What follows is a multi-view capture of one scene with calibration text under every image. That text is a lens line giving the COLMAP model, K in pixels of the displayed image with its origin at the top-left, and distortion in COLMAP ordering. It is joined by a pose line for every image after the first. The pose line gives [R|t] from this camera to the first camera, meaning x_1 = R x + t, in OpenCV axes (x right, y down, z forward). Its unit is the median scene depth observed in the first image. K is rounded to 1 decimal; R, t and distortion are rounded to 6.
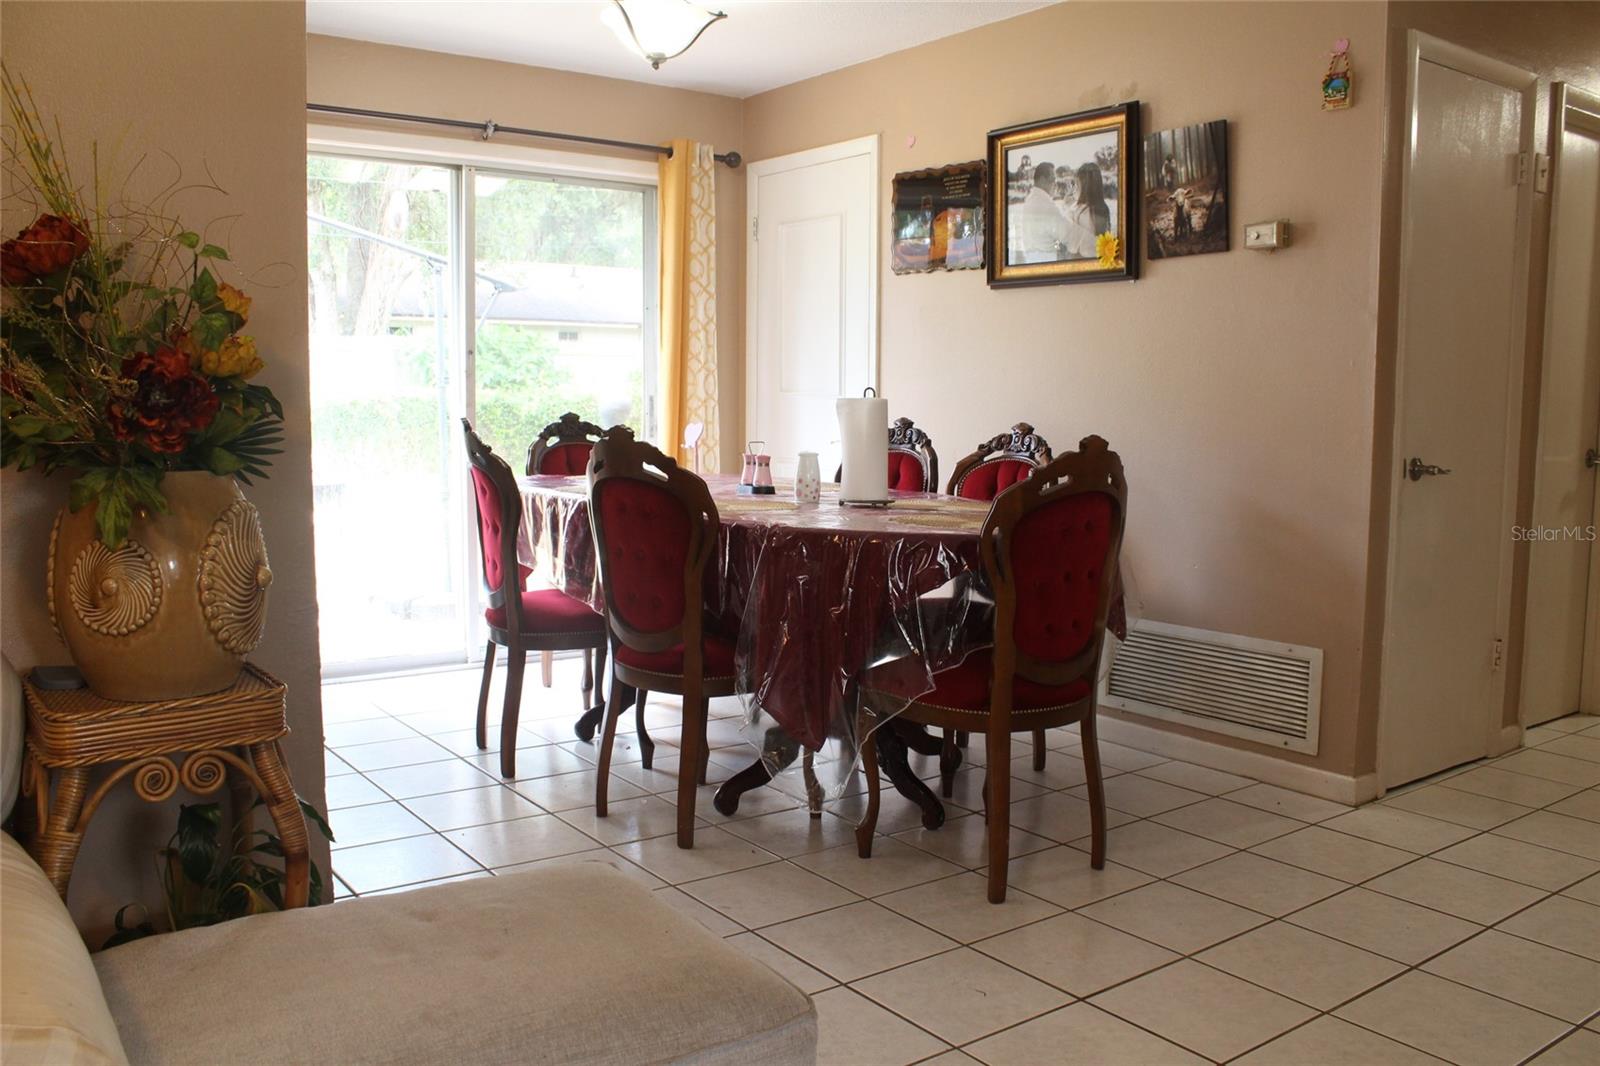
lens RADIAL K [[1345.6, 0, 795.9], [0, 1345.6, 524.8], [0, 0, 1]] dist [-0.153023, 0.116639]
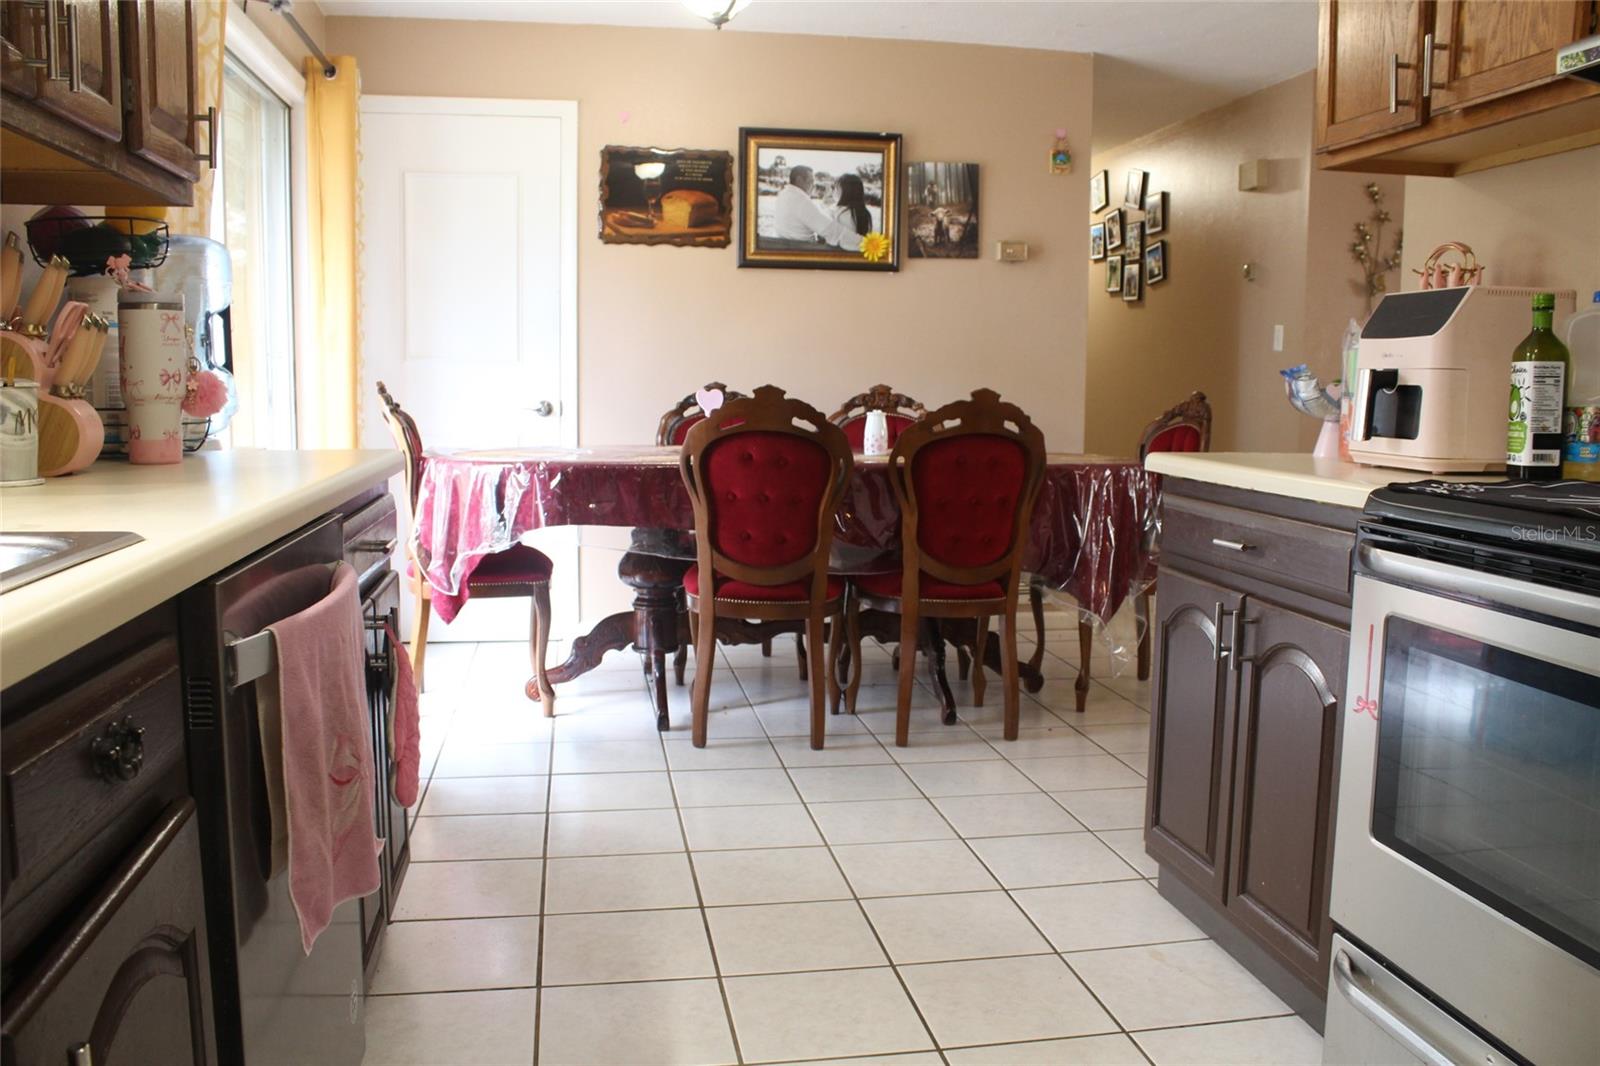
lens RADIAL K [[1345.6, 0, 810.7], [0, 1345.6, 543.9], [0, 0, 1]] dist [-0.153023, 0.116639]
pose [[0.460855, -0.104515, 0.881300, -1.010469], [0.076486, 0.994024, 0.077887, -0.028904], [-0.884173, 0.031513, 0.466095, 0.491520]]
